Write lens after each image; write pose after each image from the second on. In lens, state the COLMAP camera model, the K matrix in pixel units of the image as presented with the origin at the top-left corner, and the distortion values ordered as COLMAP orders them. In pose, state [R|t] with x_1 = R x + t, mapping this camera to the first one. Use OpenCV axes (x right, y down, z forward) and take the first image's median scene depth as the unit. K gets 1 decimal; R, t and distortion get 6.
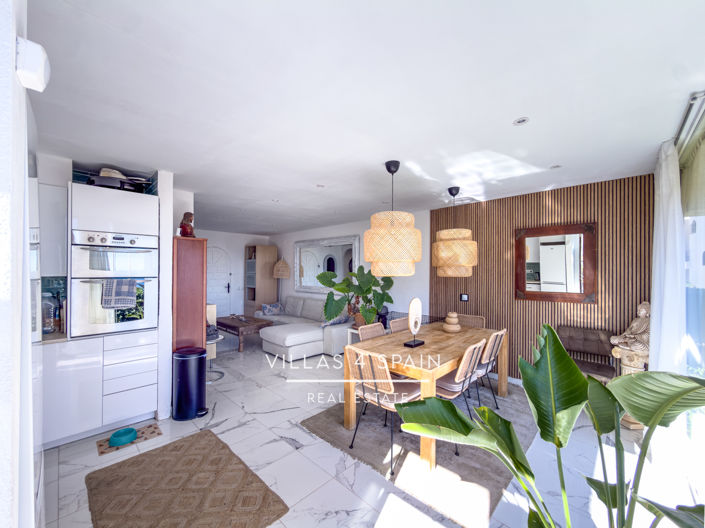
lens RADIAL K [[280.0, 0, 352.5], [0, 280.0, 264.0], [0, 0, 1]] dist [0.000164, 0.000029]
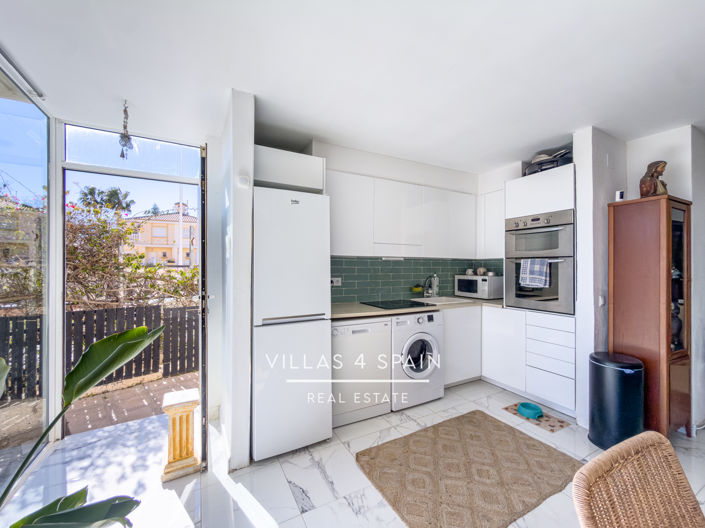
lens RADIAL K [[280.0, 0, 352.5], [0, 280.0, 264.0], [0, 0, 1]] dist [0.000164, 0.000029]
pose [[-0.280297, 0.001792, -0.959912, 0.172918], [0.025976, 0.999646, -0.005719, 0.030324], [0.959562, -0.026538, -0.280244, 0.322591]]
